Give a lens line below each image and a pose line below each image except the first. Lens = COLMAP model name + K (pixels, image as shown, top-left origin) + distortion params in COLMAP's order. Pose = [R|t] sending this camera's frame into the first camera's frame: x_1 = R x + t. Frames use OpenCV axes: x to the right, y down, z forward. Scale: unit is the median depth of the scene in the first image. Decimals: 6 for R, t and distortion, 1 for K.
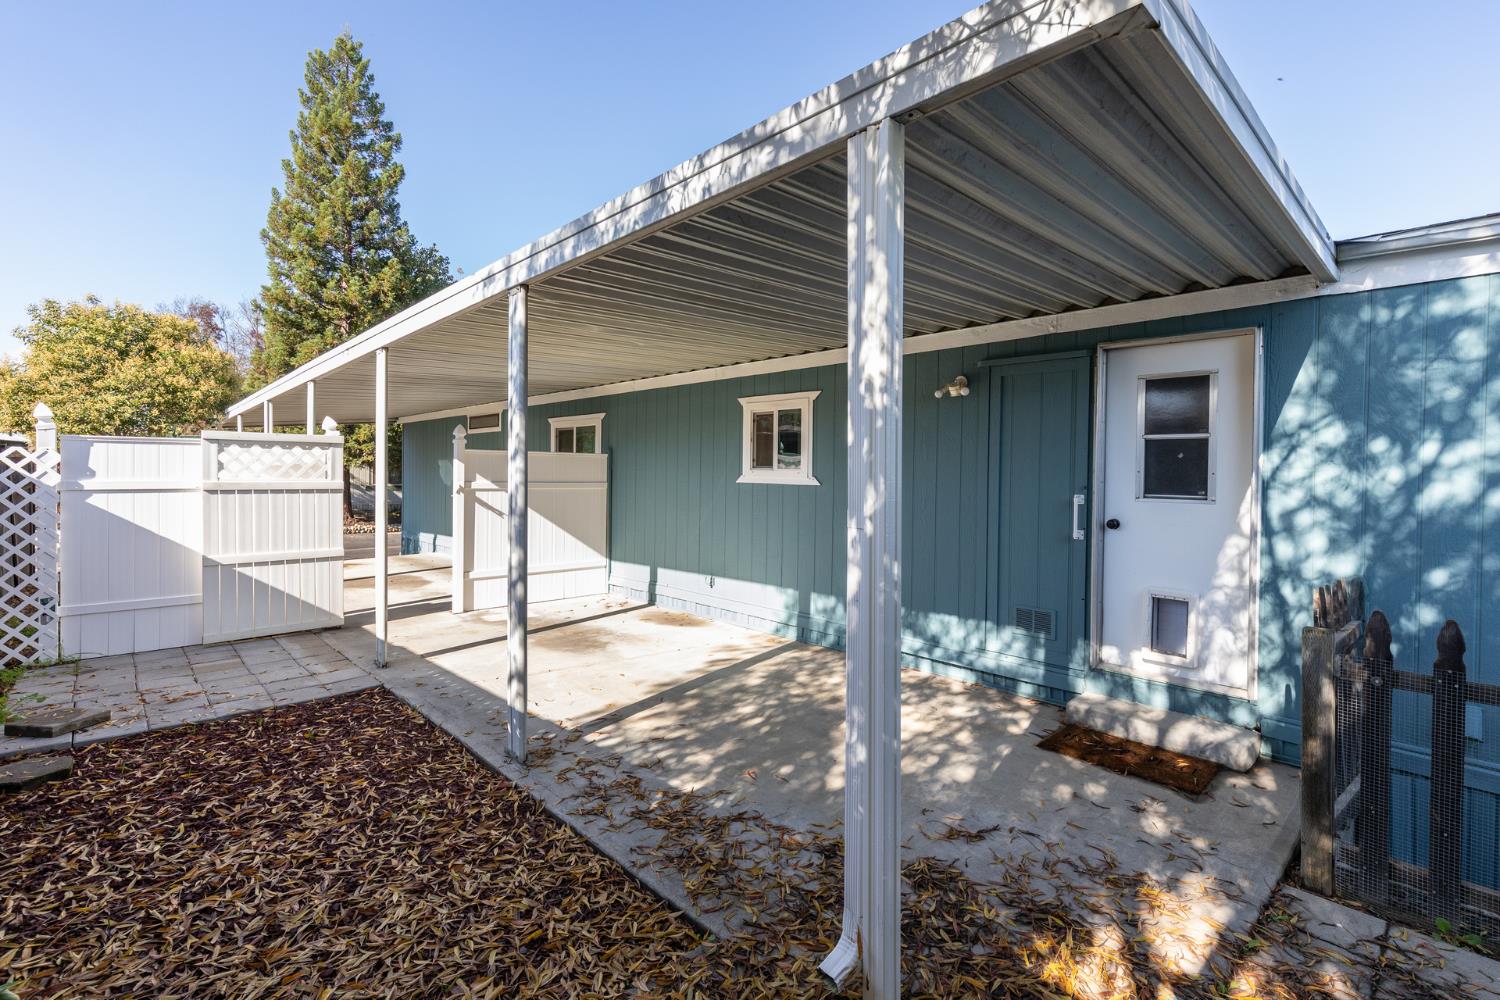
lens RADIAL K [[687.5, 0, 761.2], [0, 687.5, 474.7], [0, 0, 1]] dist [0.003463, 0.000853]
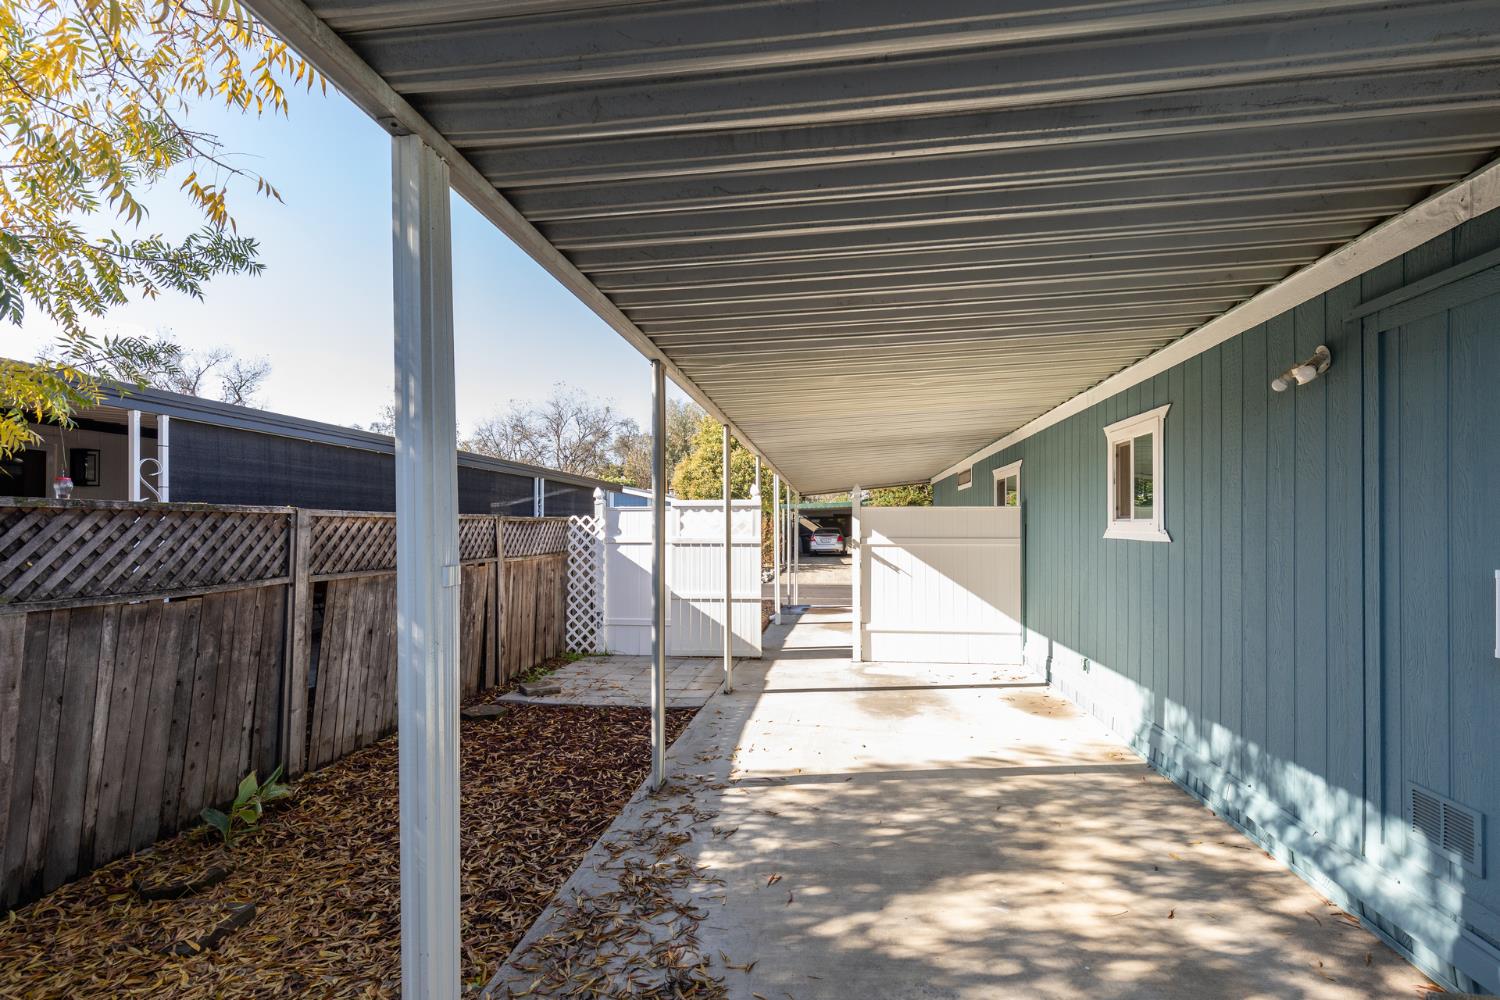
lens RADIAL K [[700.9, 0, 766.2], [0, 700.9, 506.7], [0, 0, 1]] dist [0.002419, 0.000230]
pose [[0.634856, -0.033919, -0.771886, 0.513896], [0.007370, 0.999256, -0.037849, 0.003892], [0.772595, 0.018340, 0.634634, 0.329270]]
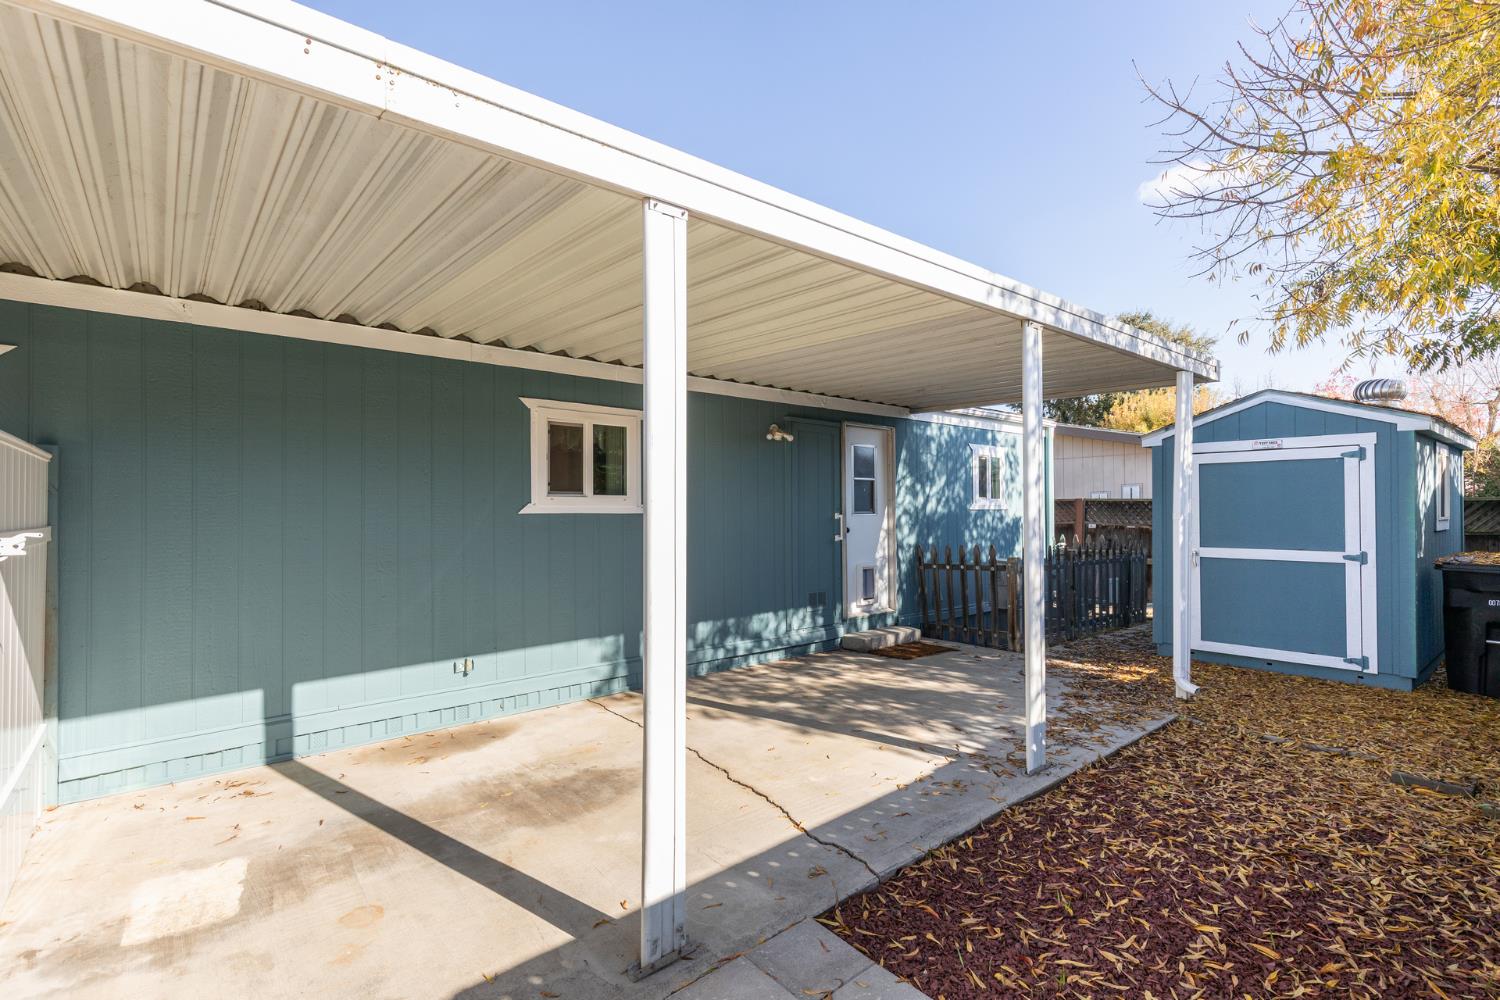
lens RADIAL K [[687.7, 0, 771.0], [0, 687.7, 498.3], [0, 0, 1]] dist [0.021993, -0.000134]
pose [[0.054106, 0.000324, 0.998535, -1.141187], [0.006553, 0.999978, -0.000679, -0.004511], [-0.998514, 0.006580, 0.054103, 1.073692]]
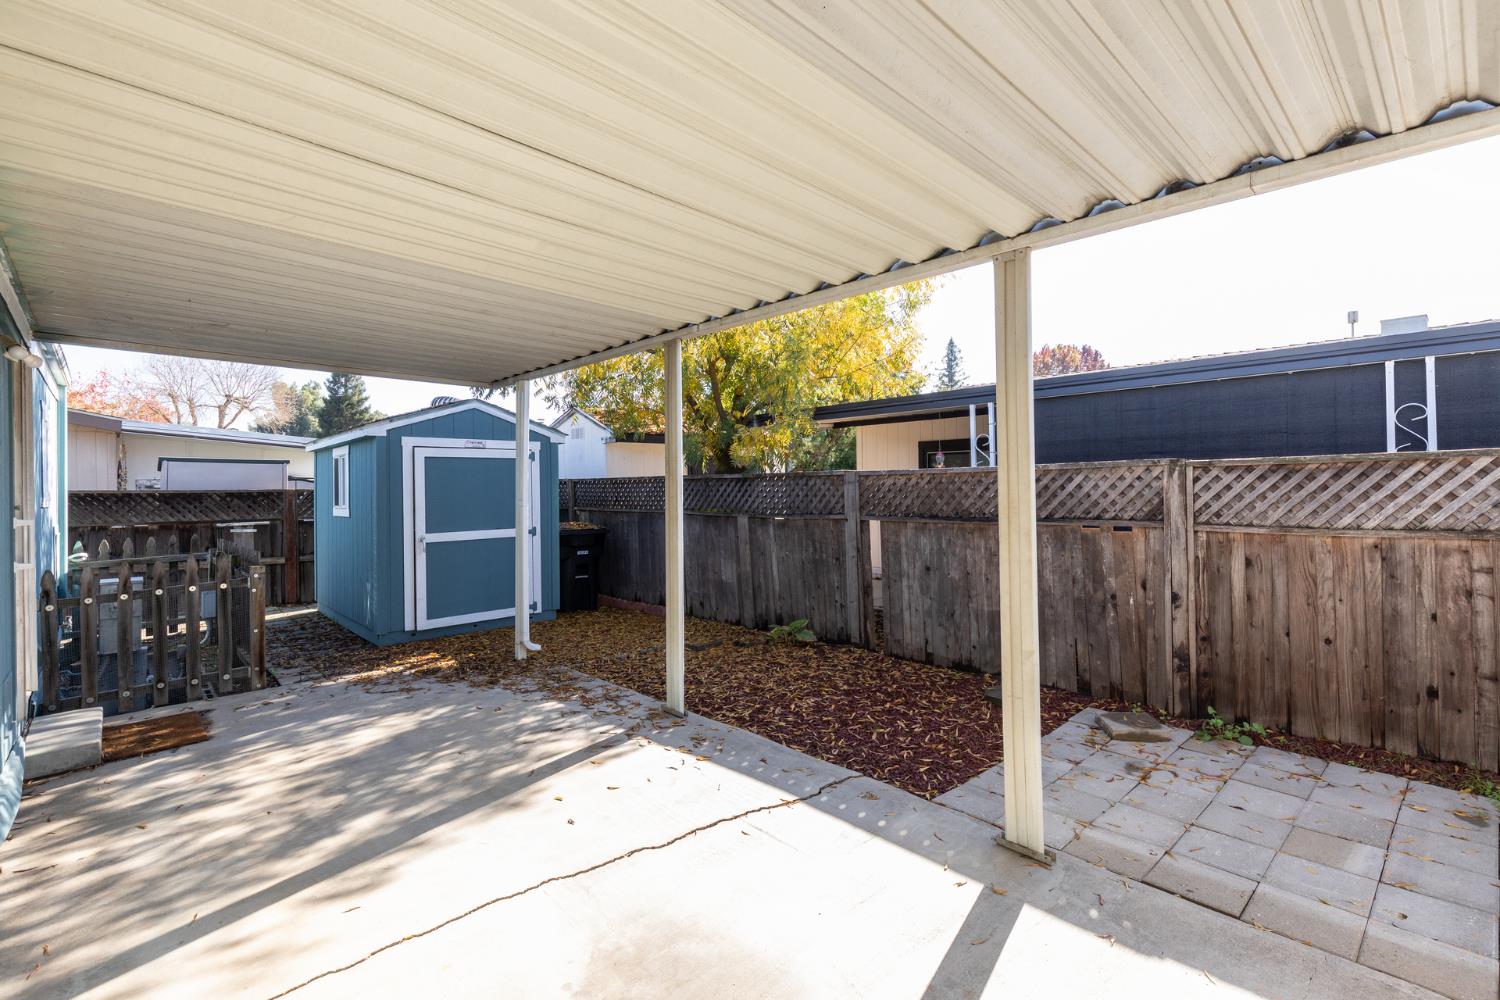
lens RADIAL K [[687.5, 0, 761.2], [0, 687.5, 474.7], [0, 0, 1]] dist [0.003463, 0.000853]
pose [[-0.999847, 0.004676, 0.016852, -0.425783], [0.004442, 0.999893, -0.013911, -0.005929], [-0.016915, -0.013834, -0.999761, 1.806371]]
